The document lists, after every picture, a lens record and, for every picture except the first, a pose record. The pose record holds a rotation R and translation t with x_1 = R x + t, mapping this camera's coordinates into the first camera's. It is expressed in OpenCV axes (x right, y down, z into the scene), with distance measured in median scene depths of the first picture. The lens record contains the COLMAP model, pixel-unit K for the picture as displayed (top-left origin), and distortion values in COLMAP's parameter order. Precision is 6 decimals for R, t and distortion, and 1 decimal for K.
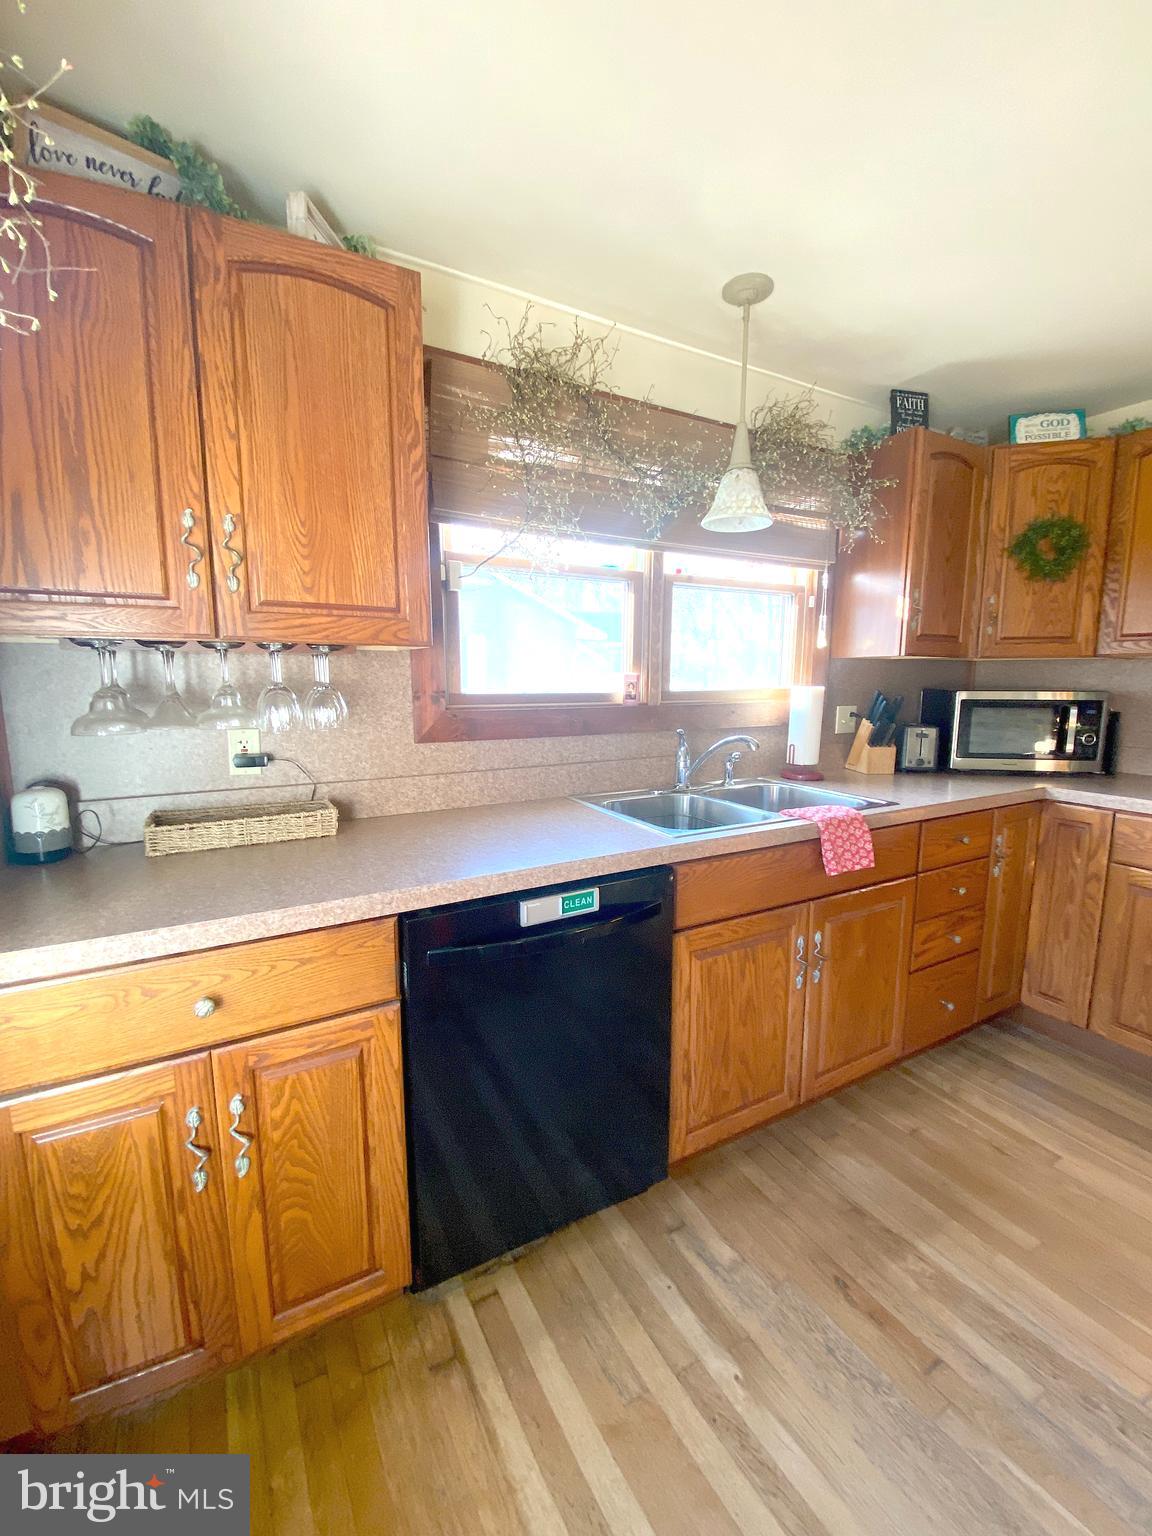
lens RADIAL K [[619.8, 0, 574.0], [0, 619.8, 763.8], [0, 0, 1]] dist [0.020816, -0.020987]
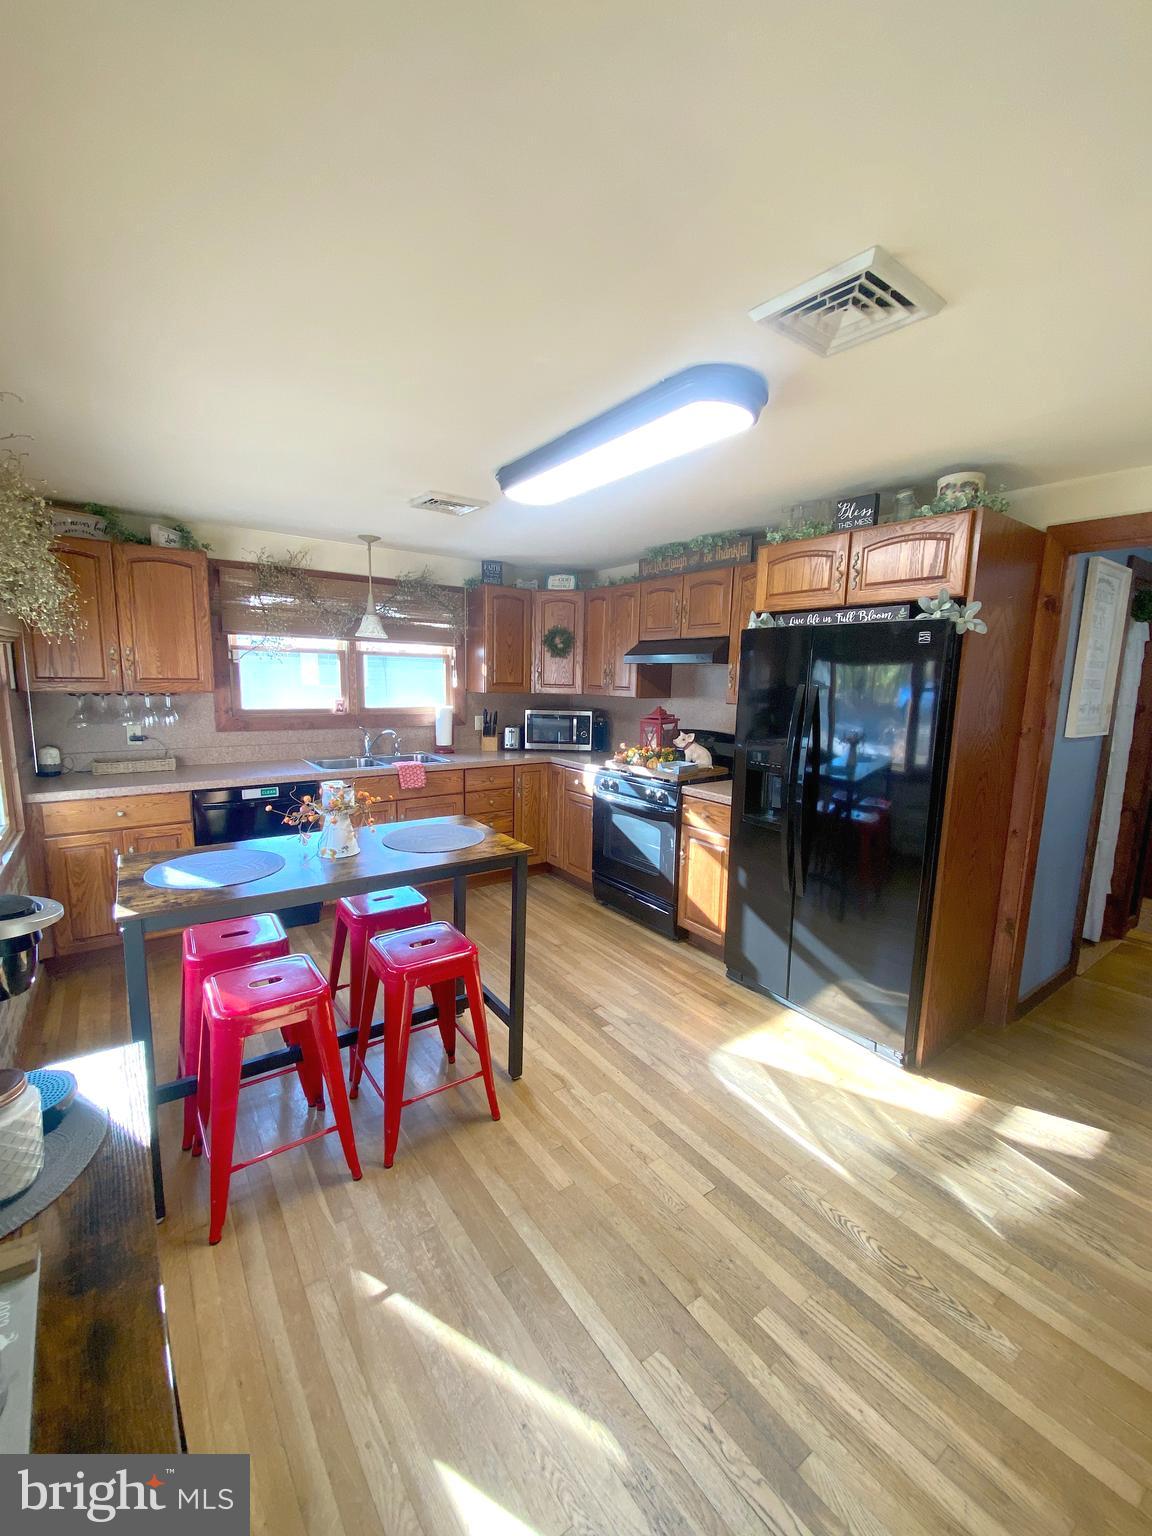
lens RADIAL K [[619.8, 0, 578.0], [0, 619.8, 764.0], [0, 0, 1]] dist [0.020816, -0.020987]
pose [[0.991555, 0.003391, 0.129642, 0.703933], [-0.004222, 0.999972, 0.006143, 0.058943], [-0.129618, -0.006638, 0.991542, -1.319206]]
